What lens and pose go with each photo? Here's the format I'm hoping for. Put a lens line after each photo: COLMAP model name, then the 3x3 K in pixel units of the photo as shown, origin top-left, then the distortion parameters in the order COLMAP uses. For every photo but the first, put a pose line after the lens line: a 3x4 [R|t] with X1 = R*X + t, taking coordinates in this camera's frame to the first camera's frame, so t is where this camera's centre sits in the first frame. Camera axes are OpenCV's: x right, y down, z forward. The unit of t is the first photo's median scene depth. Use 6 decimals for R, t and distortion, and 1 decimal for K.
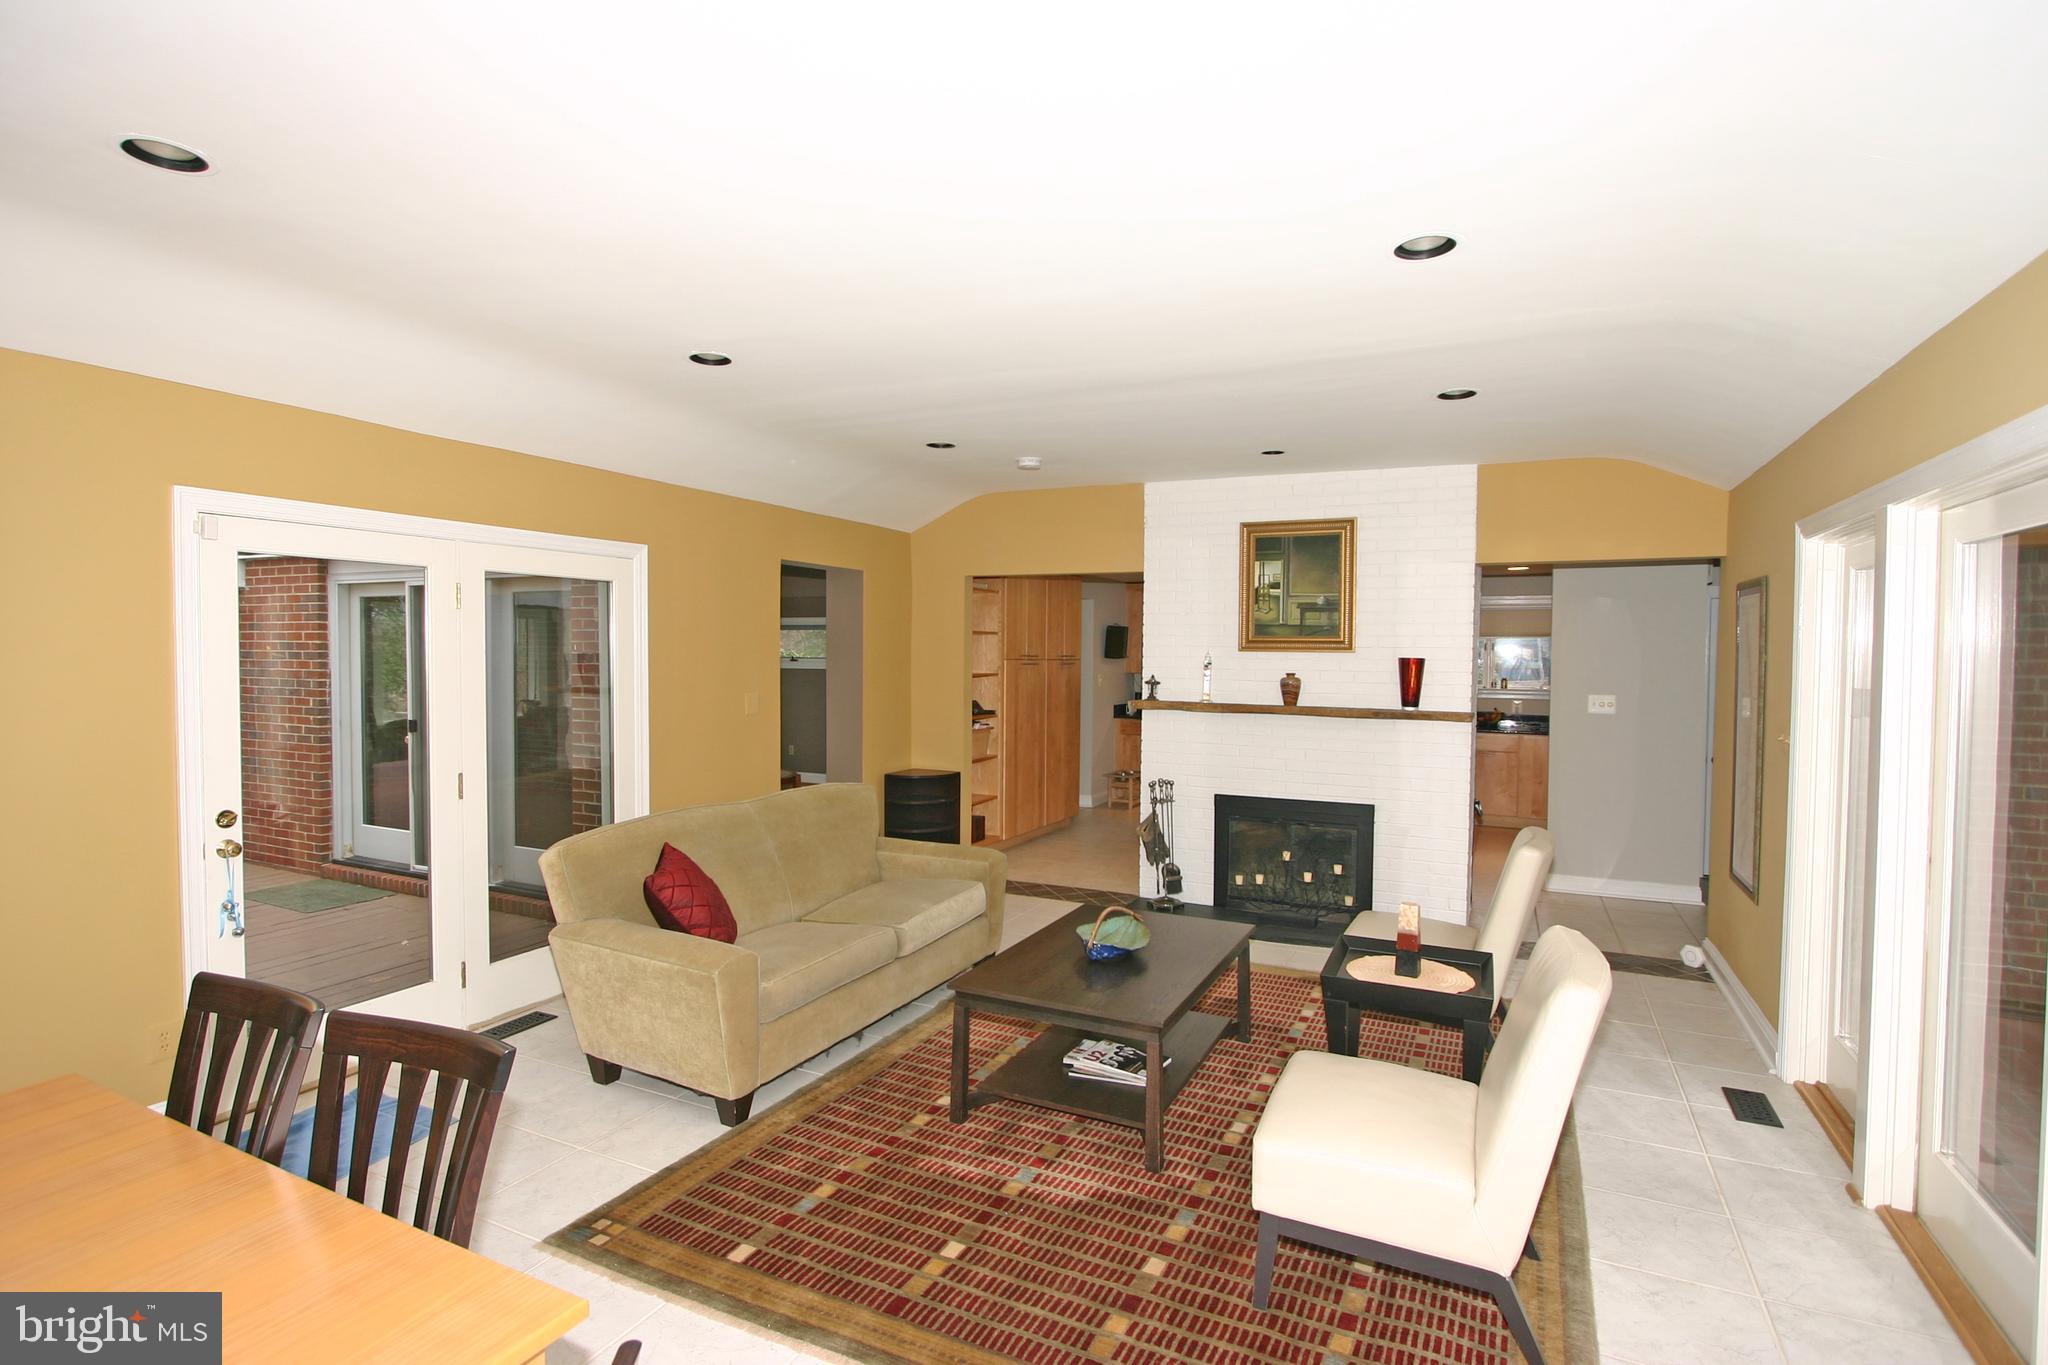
lens RADIAL K [[1017.5, 0, 1019.0], [0, 1017.5, 683.2], [0, 0, 1]] dist [-0.005619, -0.000840]
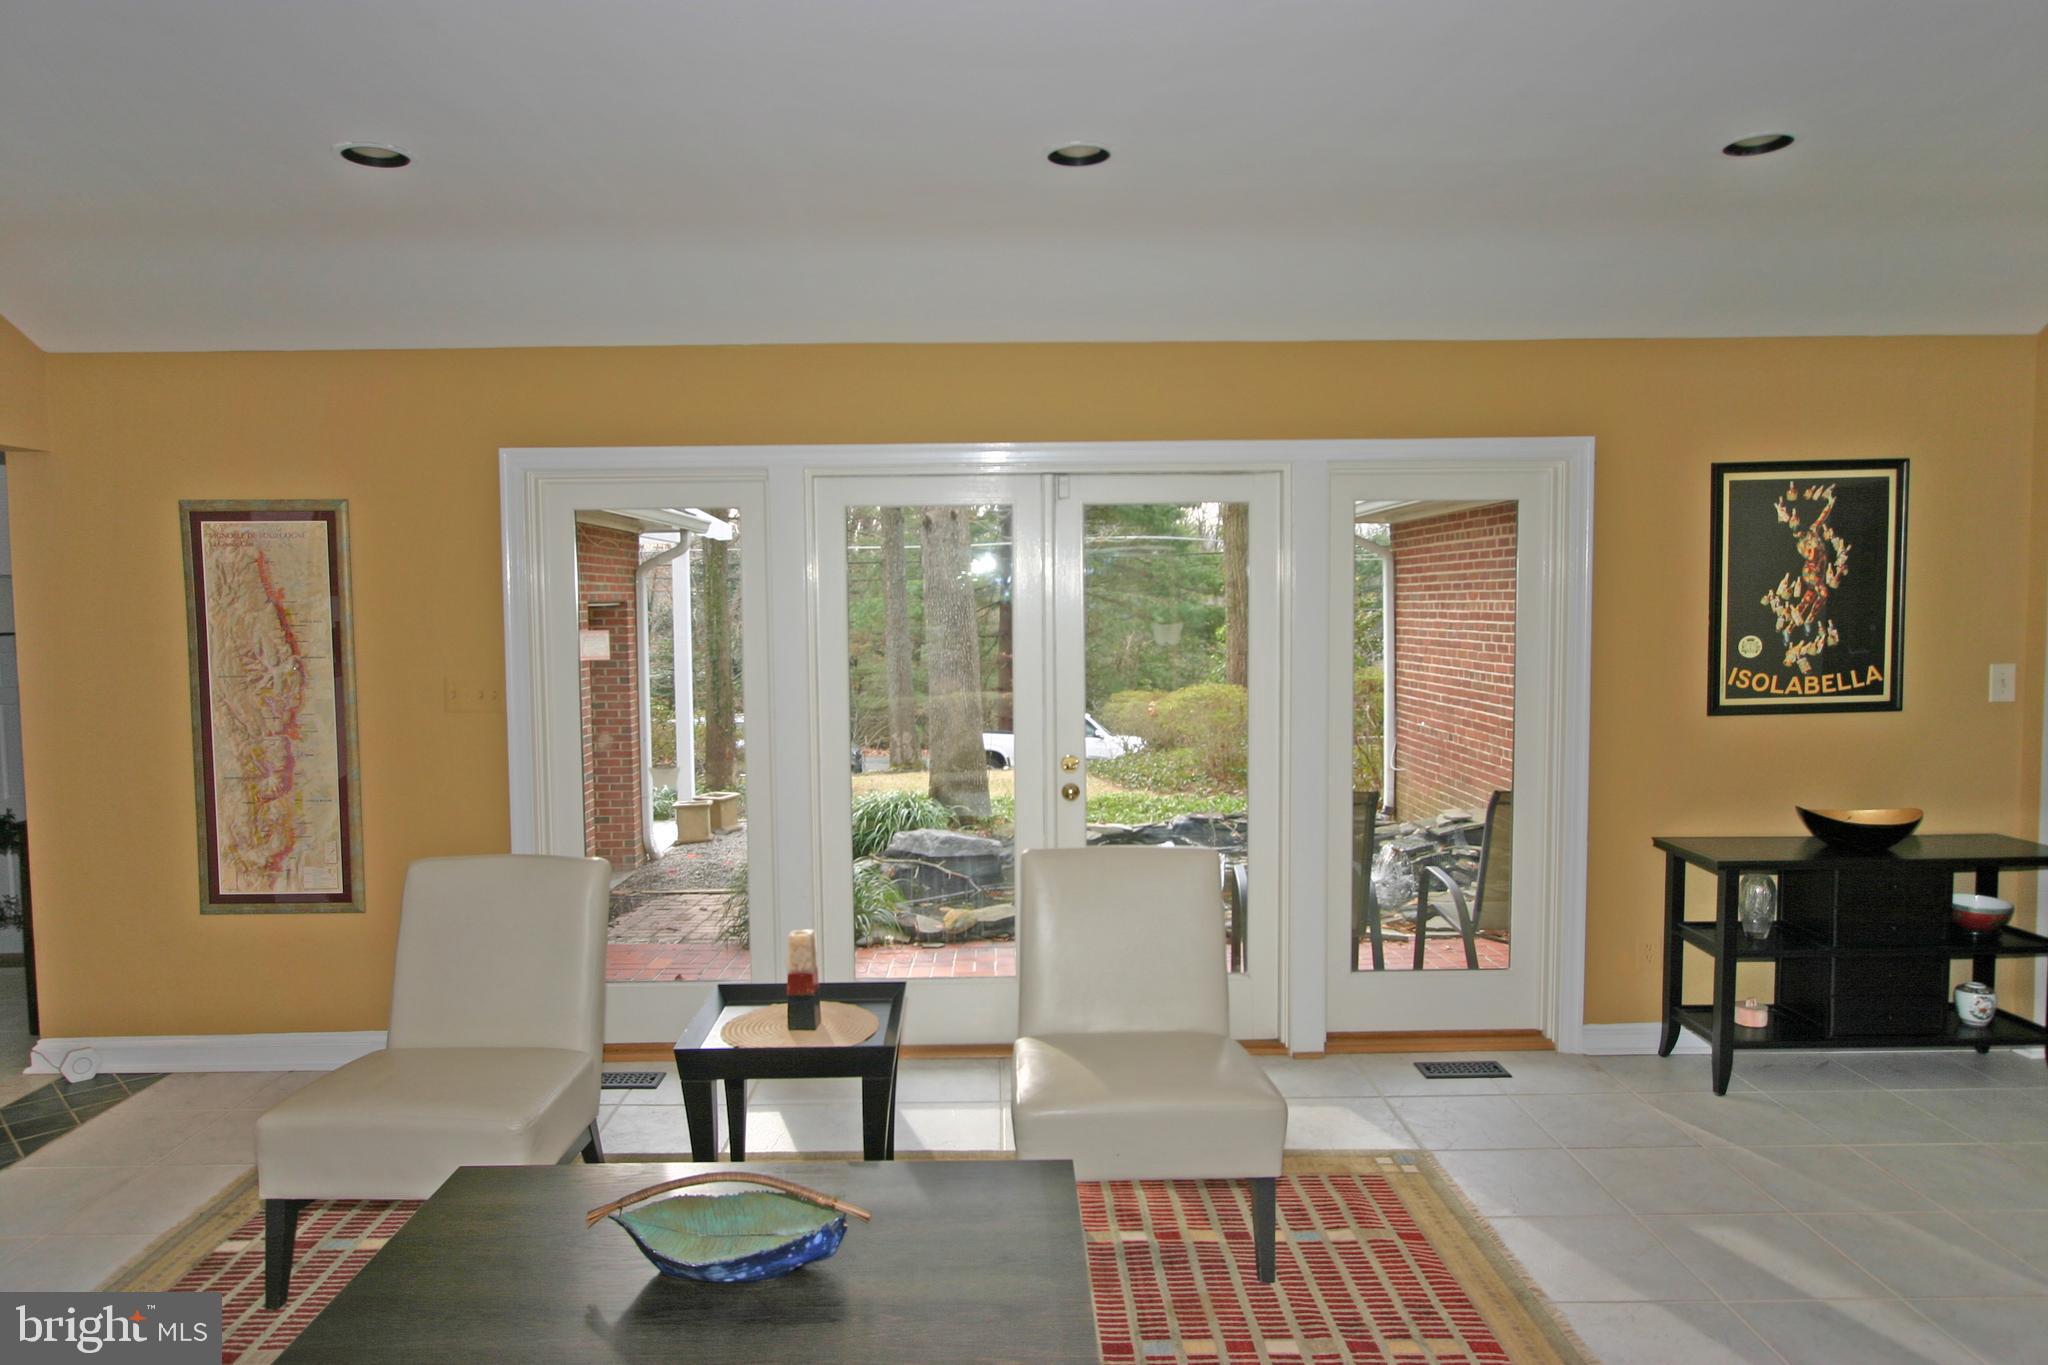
lens RADIAL K [[1290.4, 0, 1020.1], [0, 1290.4, 675.8], [0, 0, 1]] dist [0.003107, -0.000671]
pose [[-0.443685, -0.057816, 0.894316, -0.288794], [0.038828, 0.995740, 0.083636, -0.023057], [-0.895341, 0.071833, -0.439550, 0.696786]]
